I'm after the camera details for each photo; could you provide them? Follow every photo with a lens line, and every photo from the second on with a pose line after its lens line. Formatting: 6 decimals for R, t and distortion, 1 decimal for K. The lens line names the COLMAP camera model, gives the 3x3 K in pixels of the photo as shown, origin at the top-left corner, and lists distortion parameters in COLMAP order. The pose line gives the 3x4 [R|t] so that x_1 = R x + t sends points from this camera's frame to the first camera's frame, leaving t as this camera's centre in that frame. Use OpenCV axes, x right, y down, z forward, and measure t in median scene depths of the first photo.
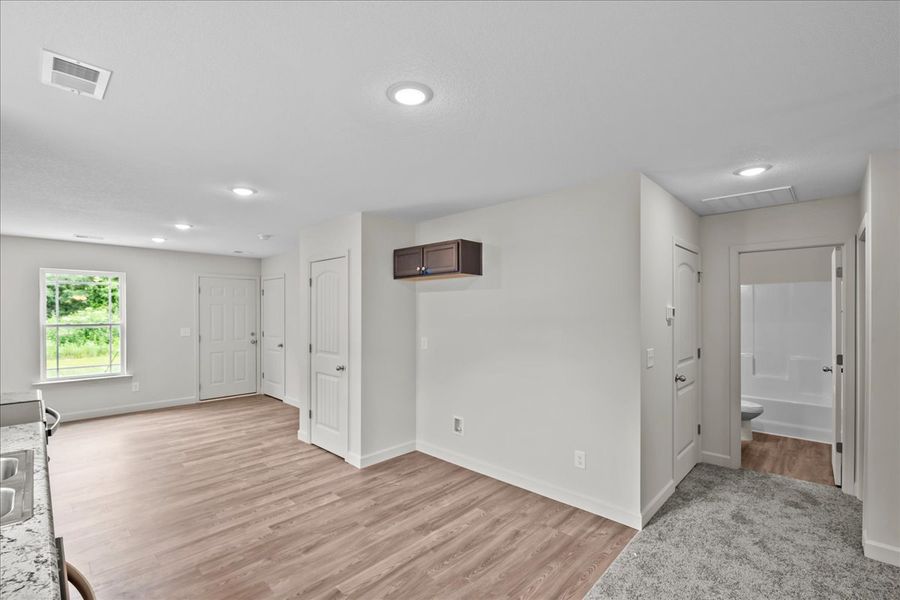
lens RADIAL K [[394.6, 0, 437.2], [0, 394.6, 313.3], [0, 0, 1]] dist [-0.013798, 0.000099]
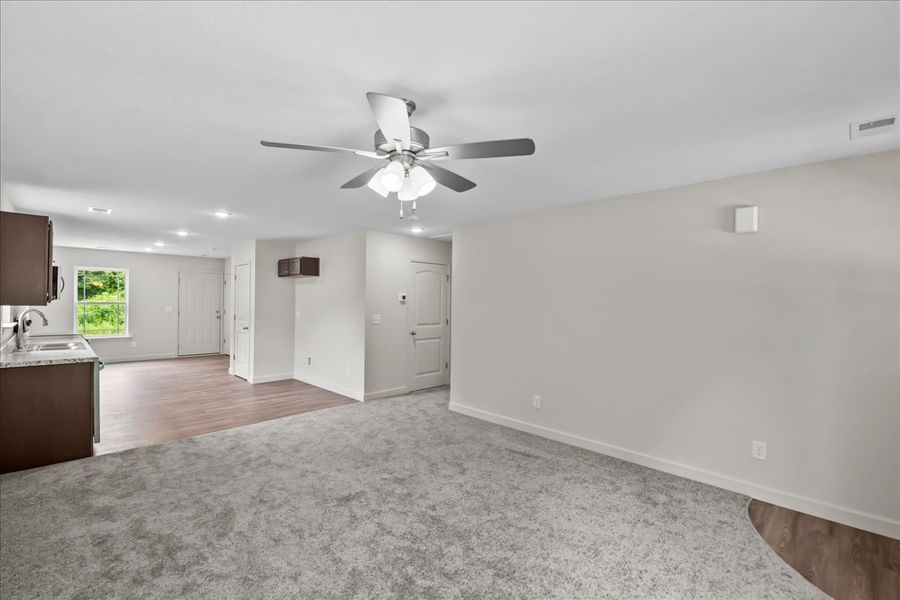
lens RADIAL K [[394.5, 0, 442.5], [0, 394.5, 303.1], [0, 0, 1]] dist [-0.013198, -0.000148]
pose [[0.999778, 0.013224, -0.016426, 0.494227], [-0.013212, 0.999912, 0.000849, 0.012642], [0.016436, -0.000632, 0.999865, -0.548506]]
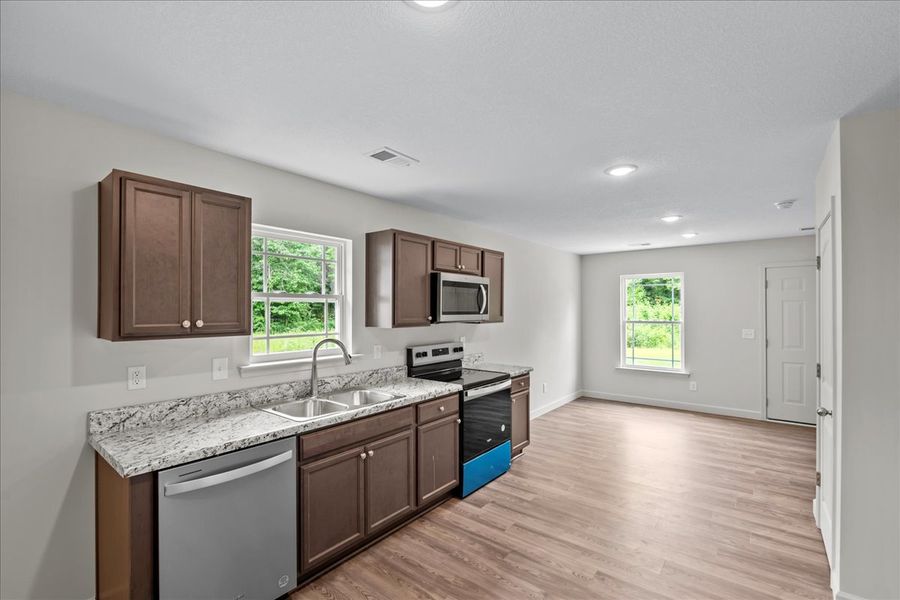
lens RADIAL K [[394.5, 0, 442.5], [0, 394.5, 303.1], [0, 0, 1]] dist [-0.013198, -0.000148]
pose [[0.085191, -0.018547, -0.996192, 0.192182], [-0.003883, 0.999813, -0.018946, -0.001035], [0.996357, 0.005482, 0.085103, 0.311115]]
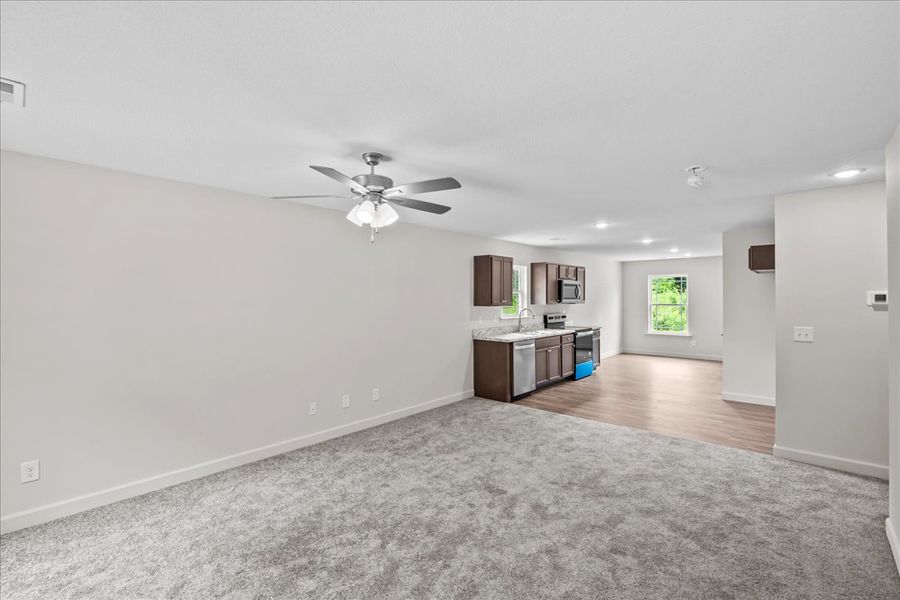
lens RADIAL K [[404.1, 0, 448.0], [0, 404.1, 282.3], [0, 0, 1]] dist [-0.000828, -0.000322]
pose [[0.041007, -0.034830, -0.998552, 0.973258], [-0.002131, 0.999387, -0.034946, -0.002851], [0.999157, 0.003561, 0.040908, -0.101306]]
